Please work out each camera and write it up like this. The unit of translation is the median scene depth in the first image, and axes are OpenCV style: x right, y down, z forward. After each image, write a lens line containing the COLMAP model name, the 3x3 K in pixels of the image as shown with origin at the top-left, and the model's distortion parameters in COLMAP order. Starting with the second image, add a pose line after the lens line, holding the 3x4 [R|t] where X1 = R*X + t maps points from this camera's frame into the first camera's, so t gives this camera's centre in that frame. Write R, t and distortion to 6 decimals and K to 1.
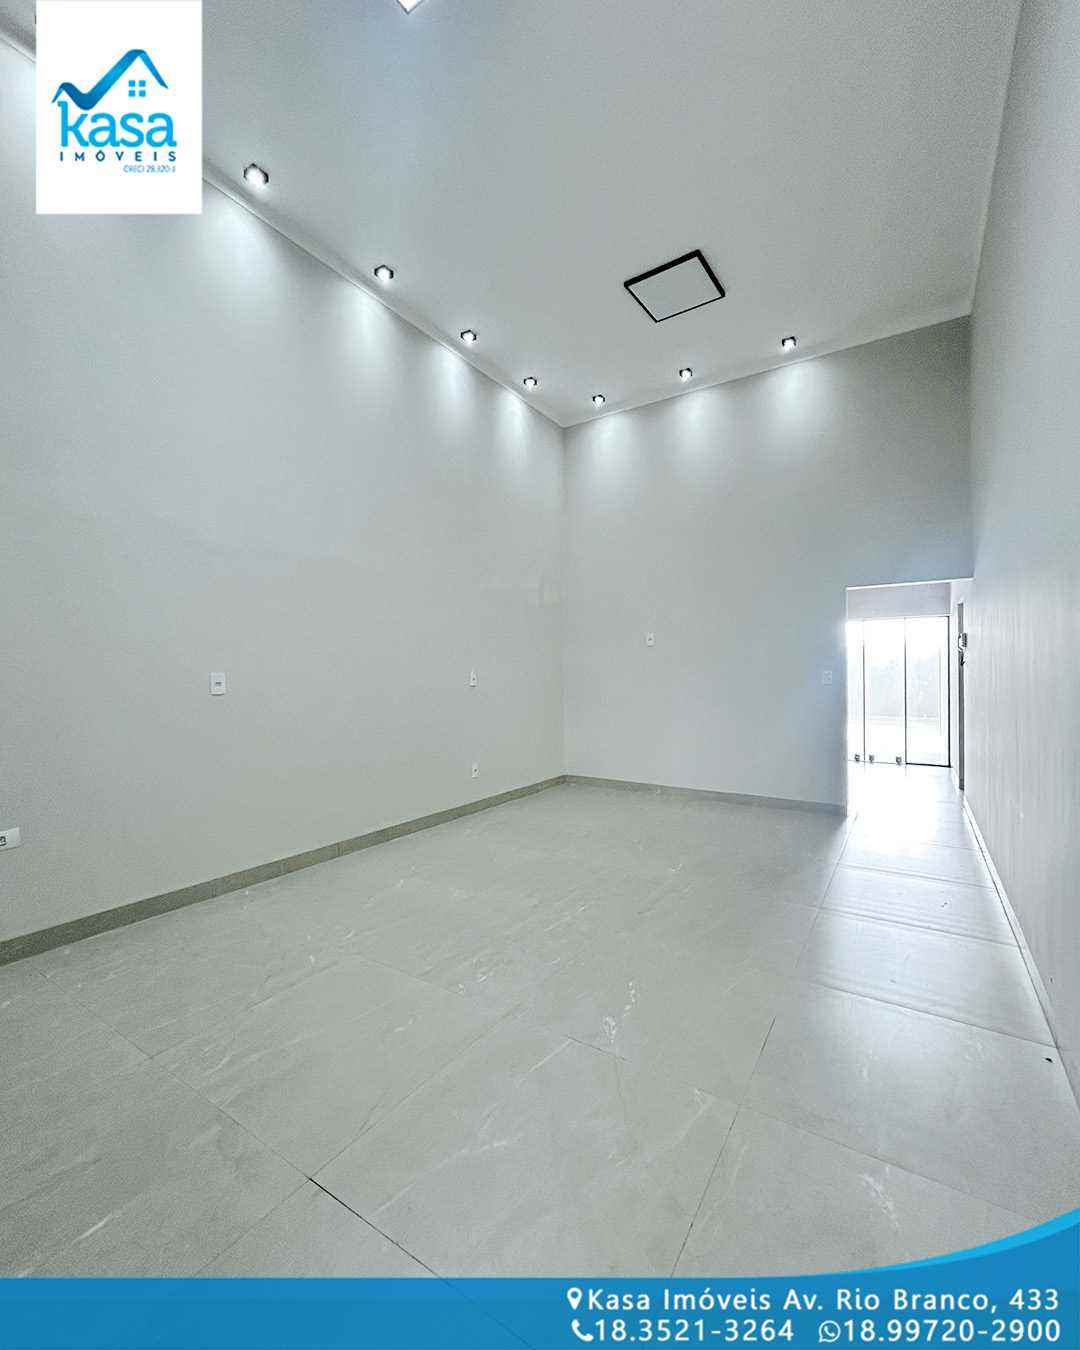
lens RADIAL K [[582.4, 0, 540.1], [0, 582.4, 680.2], [0, 0, 1]] dist [0.000108, 0.000585]
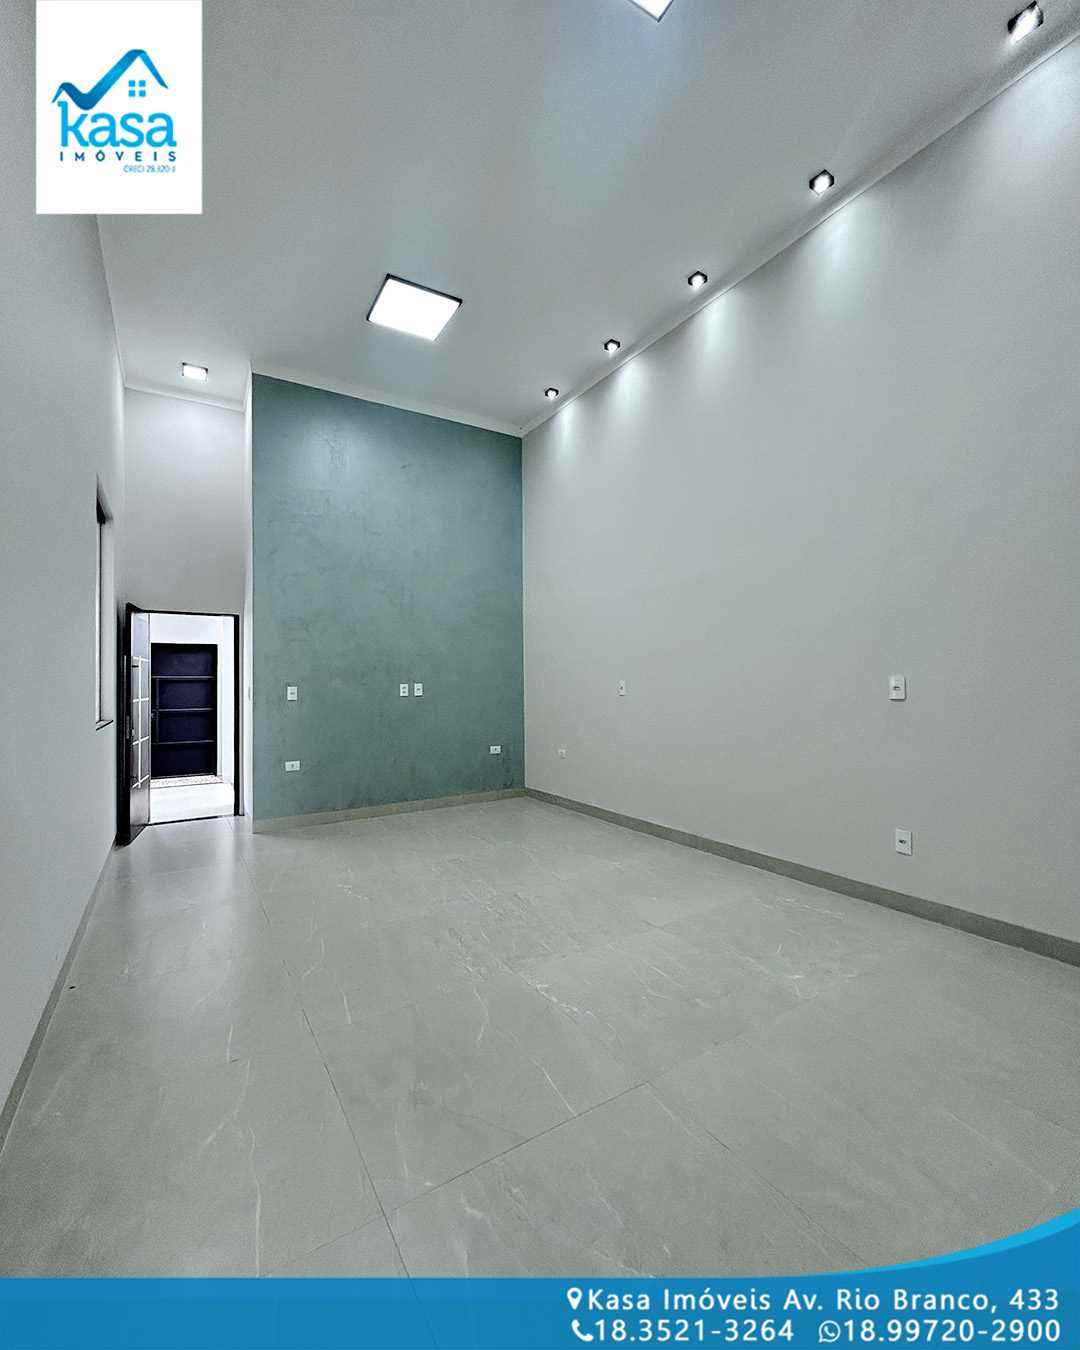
lens RADIAL K [[582.4, 0, 540.9], [0, 582.4, 674.2], [0, 0, 1]] dist [0.000108, 0.000585]
pose [[-0.430416, -0.005127, -0.902616, 0.778480], [0.005183, 0.999953, -0.008152, -0.016577], [0.902616, -0.008187, -0.430369, 1.230550]]
